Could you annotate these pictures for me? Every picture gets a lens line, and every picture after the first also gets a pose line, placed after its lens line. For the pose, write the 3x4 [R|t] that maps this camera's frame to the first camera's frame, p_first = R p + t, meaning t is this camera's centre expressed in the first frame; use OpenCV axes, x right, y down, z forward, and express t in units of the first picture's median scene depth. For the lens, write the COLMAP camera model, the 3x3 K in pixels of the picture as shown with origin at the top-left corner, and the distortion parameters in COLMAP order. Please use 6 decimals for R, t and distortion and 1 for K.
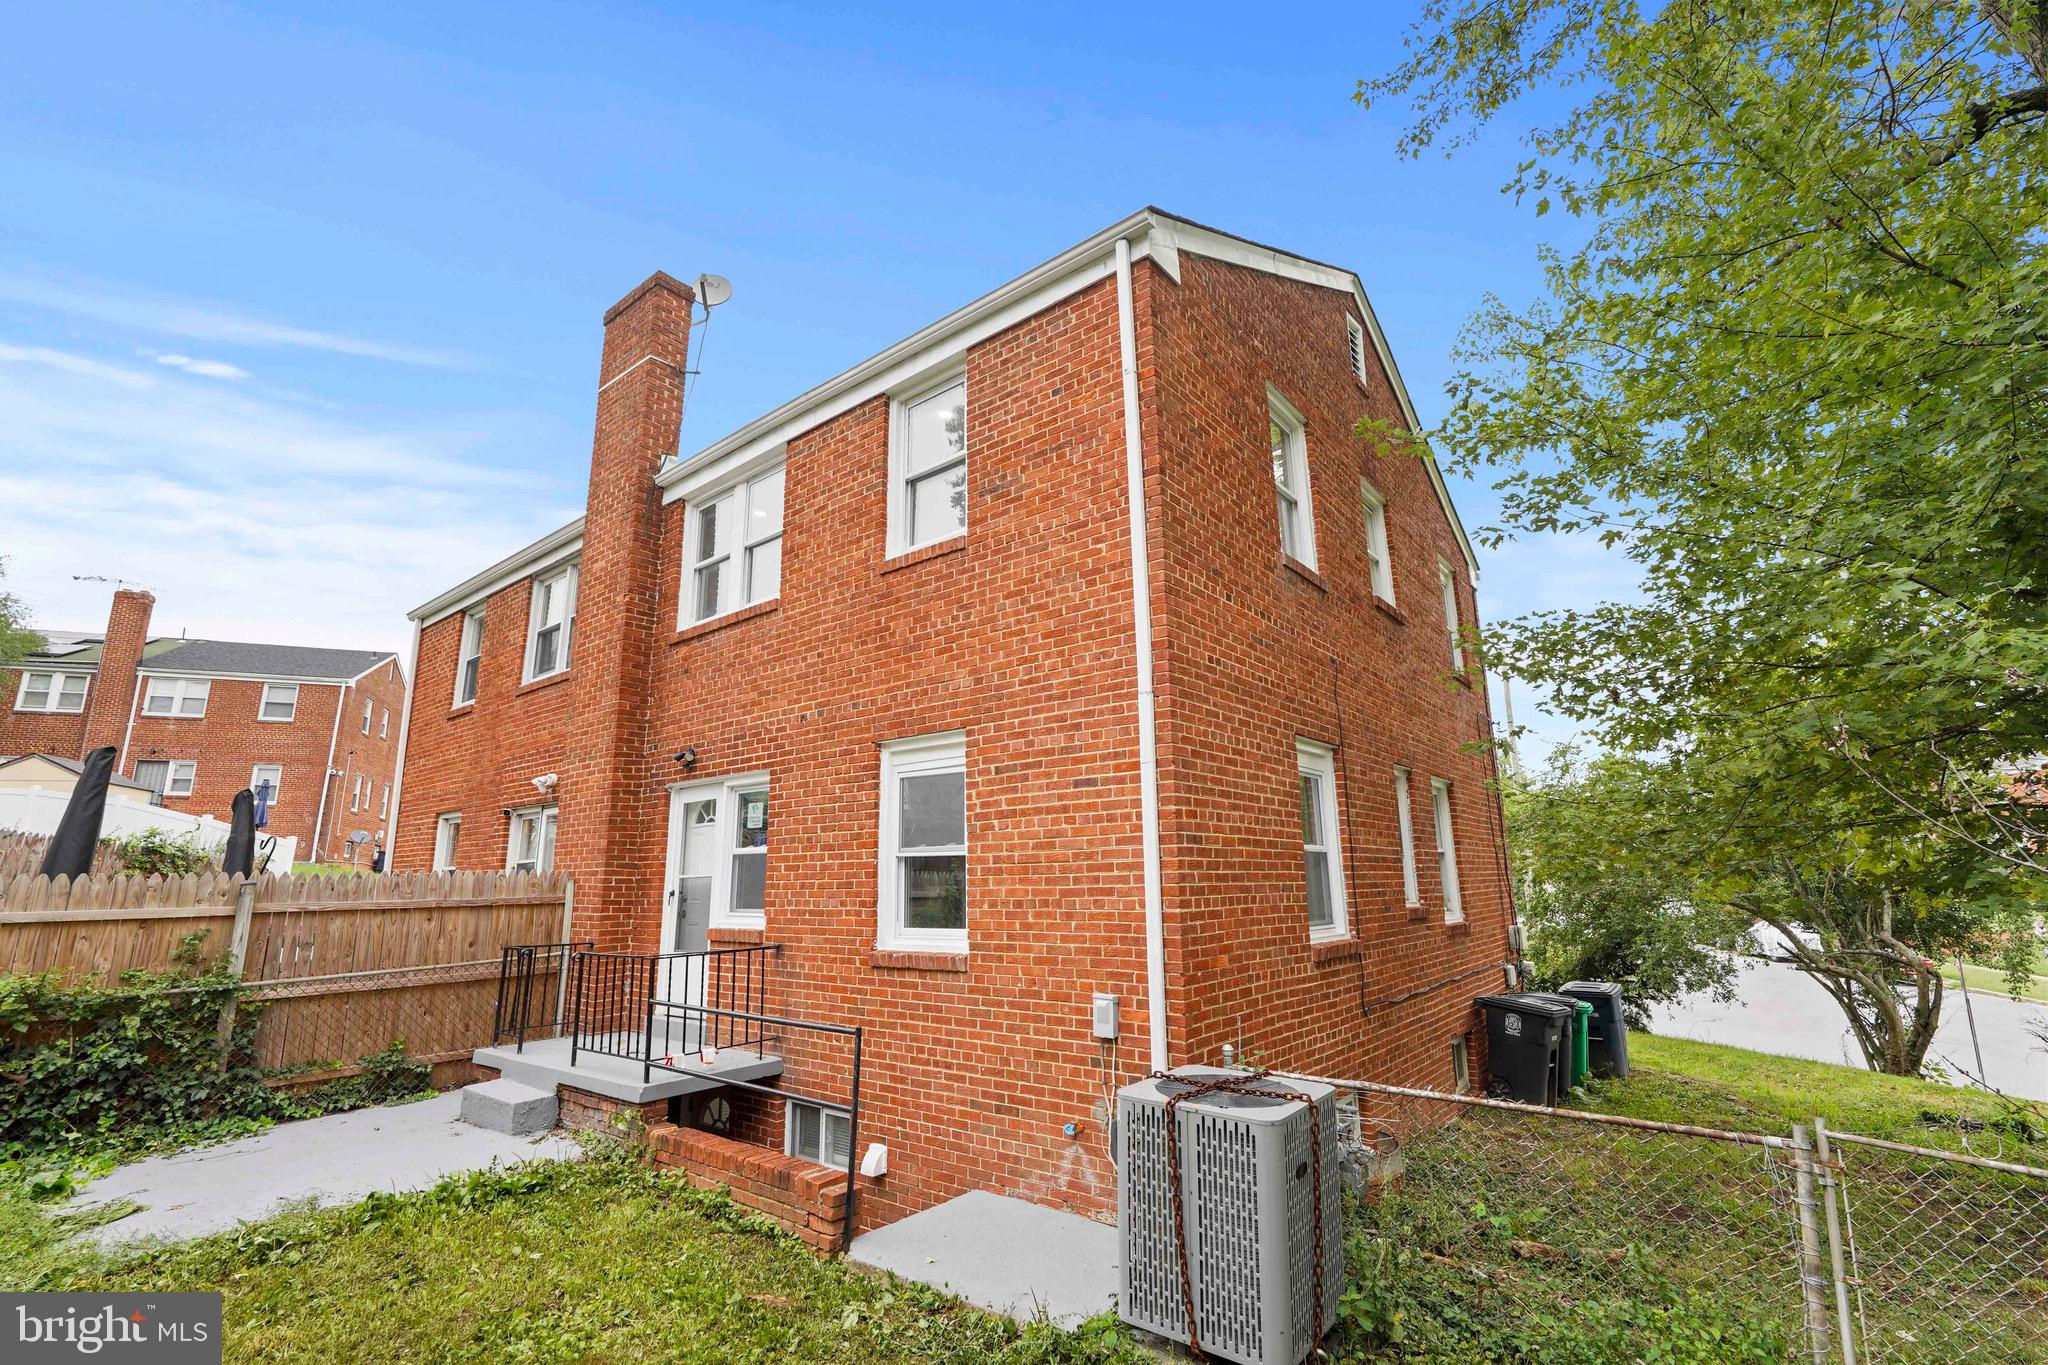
lens RADIAL K [[903.4, 0, 1018.7], [0, 903.4, 678.6], [0, 0, 1]] dist [-0.014652, 0.006909]
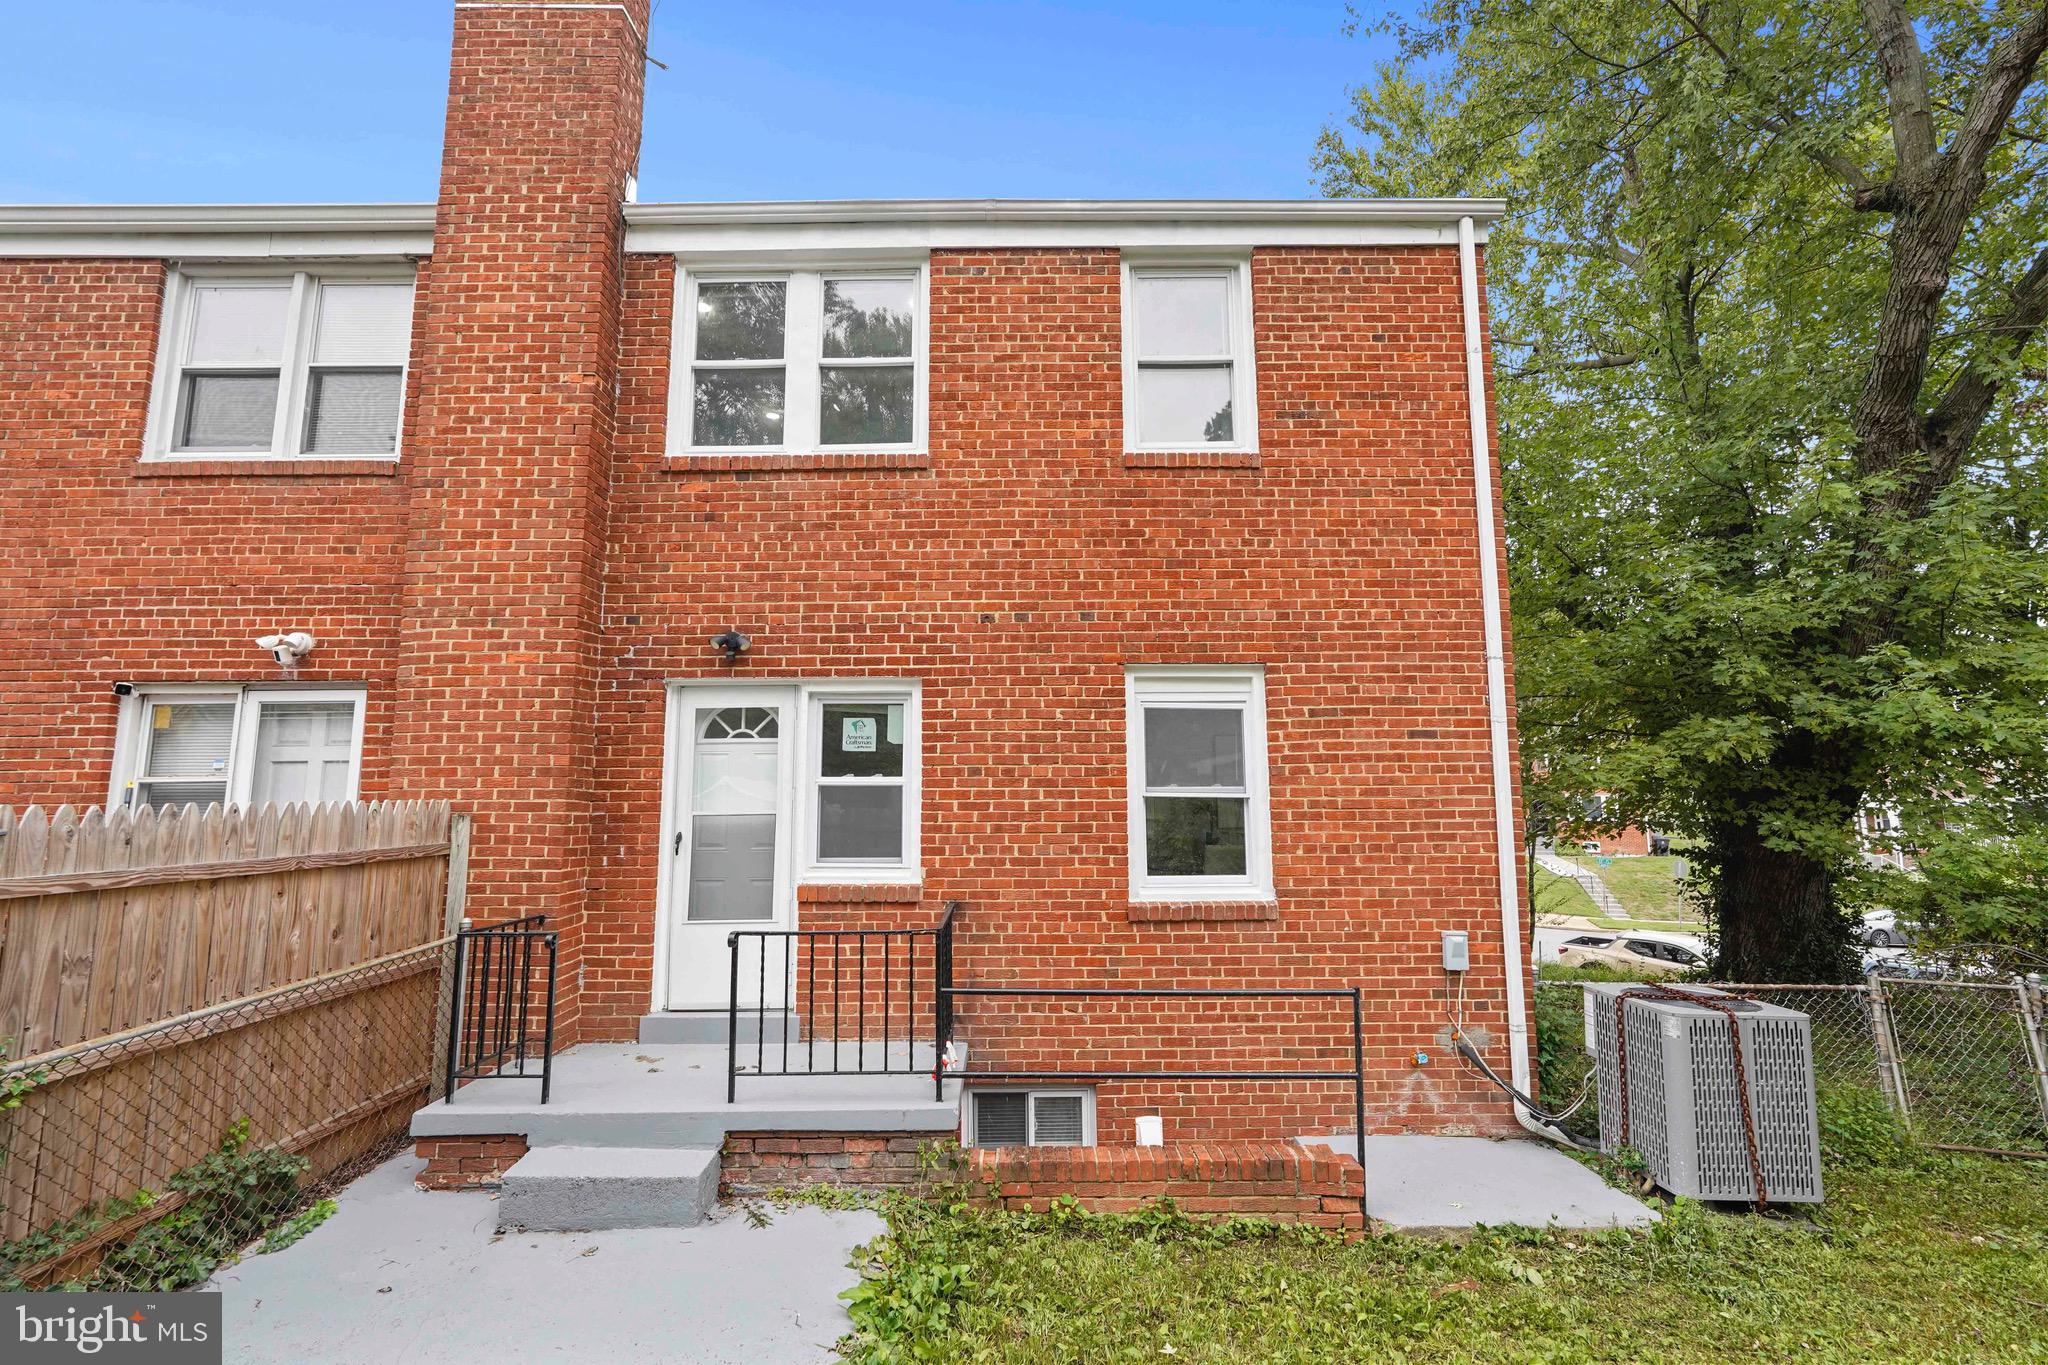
lens RADIAL K [[903.4, 0, 1008.8], [0, 903.4, 680.8], [0, 0, 1]] dist [-0.014652, 0.006909]
pose [[0.775051, 0.096432, 0.624497, -0.847248], [-0.148396, 0.988425, 0.031544, 0.082197], [-0.614227, -0.117121, 0.780390, 0.433228]]
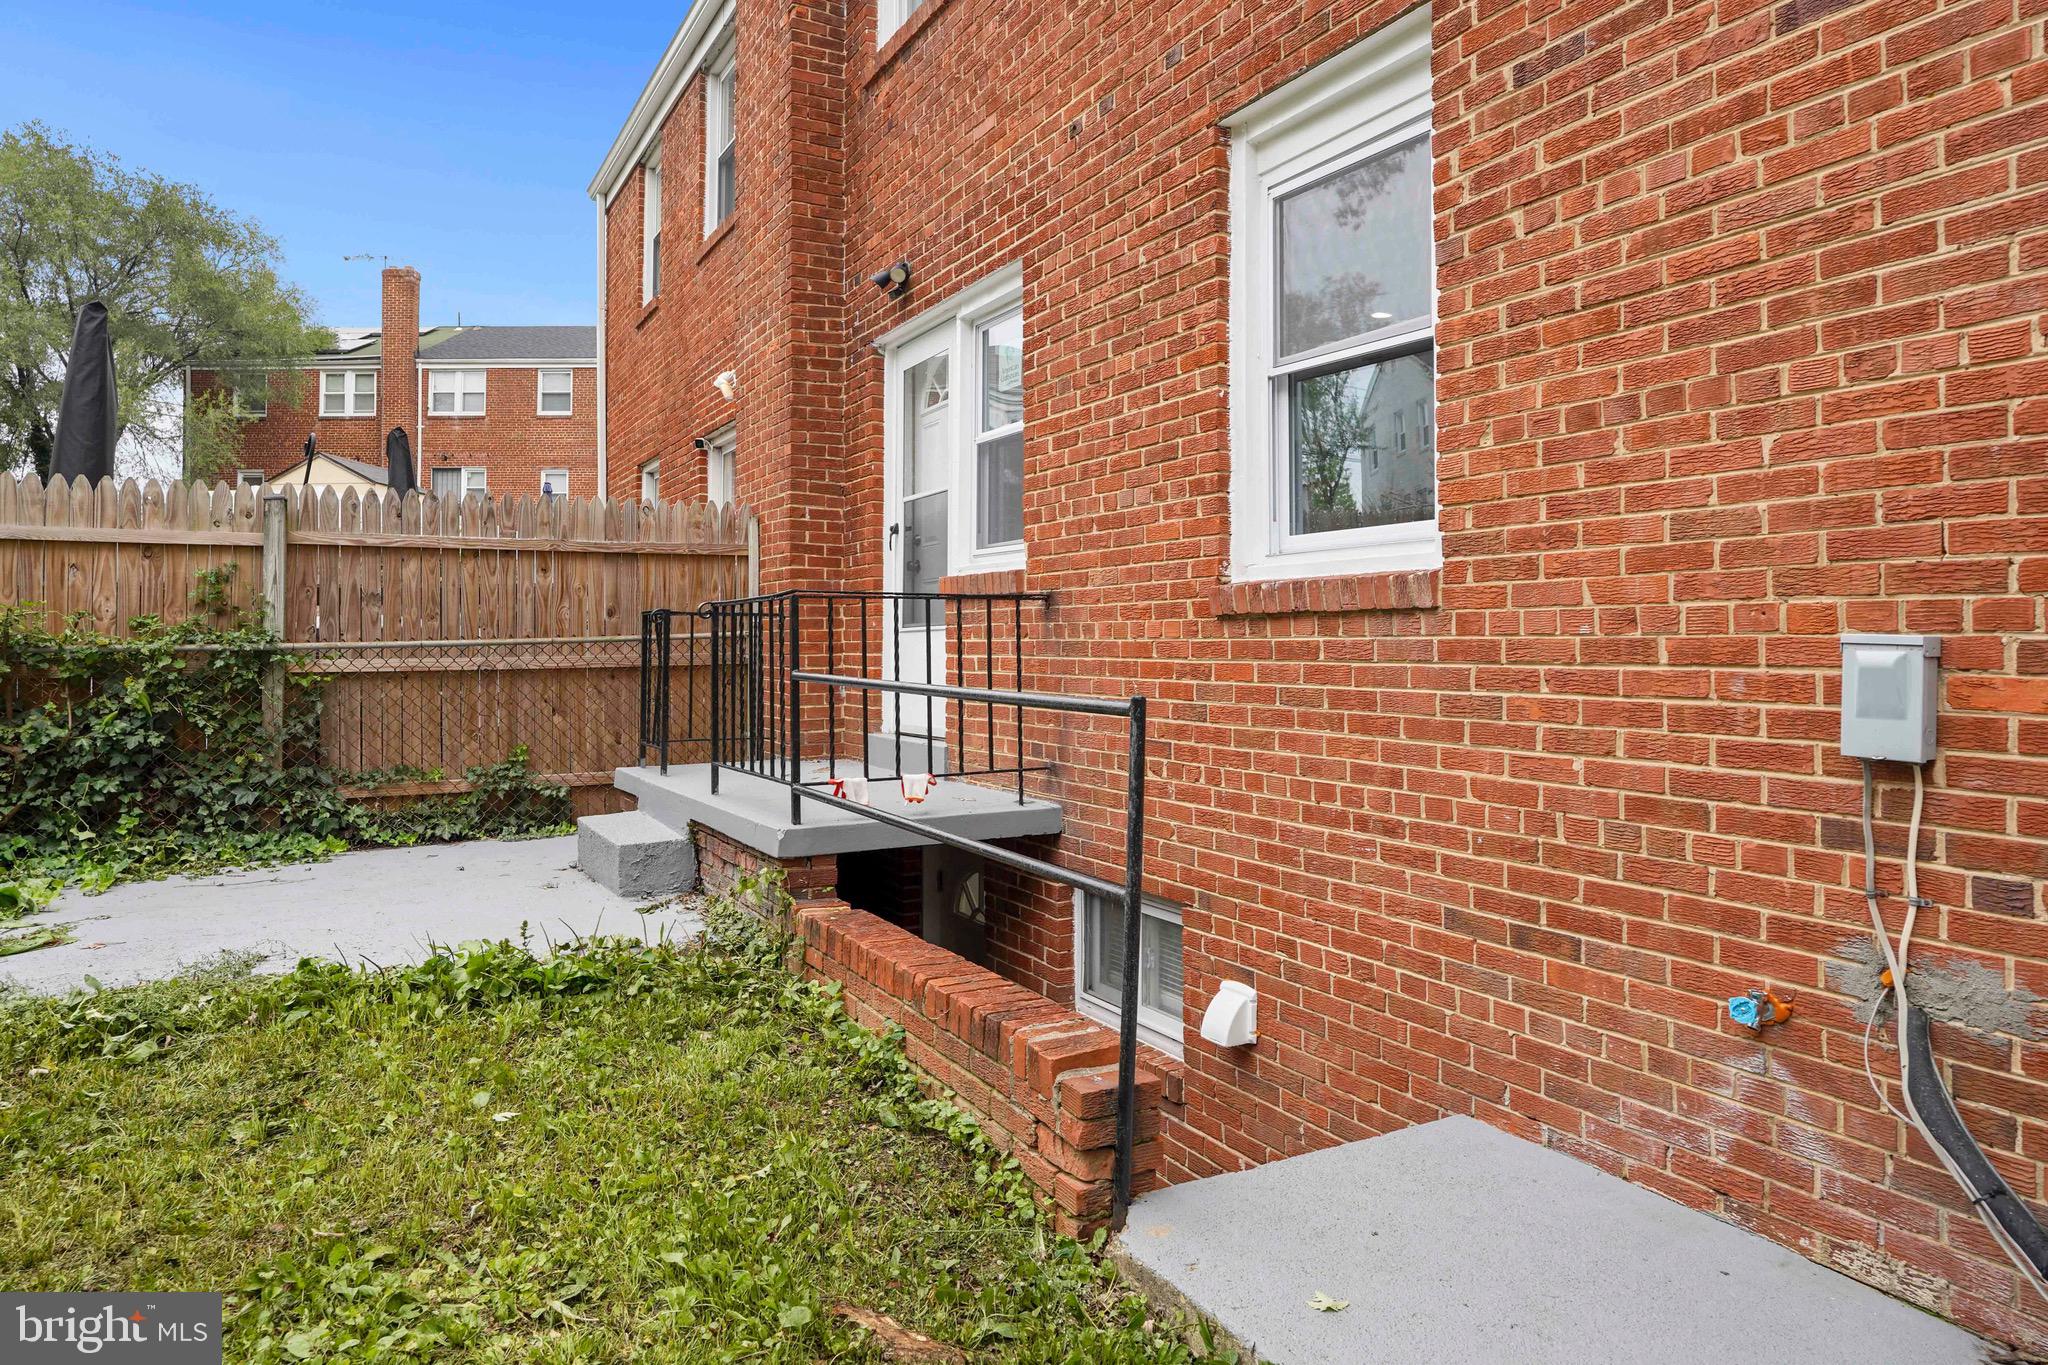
lens RADIAL K [[1255.0, 0, 1014.4], [0, 1255.0, 618.8], [0, 0, 1]] dist [-0.012661, 0.007822]
pose [[0.925415, 0.009034, -0.378847, -0.019218], [0.068120, 0.979466, 0.189754, 0.199638], [0.372782, -0.201408, 0.905797, 0.403261]]
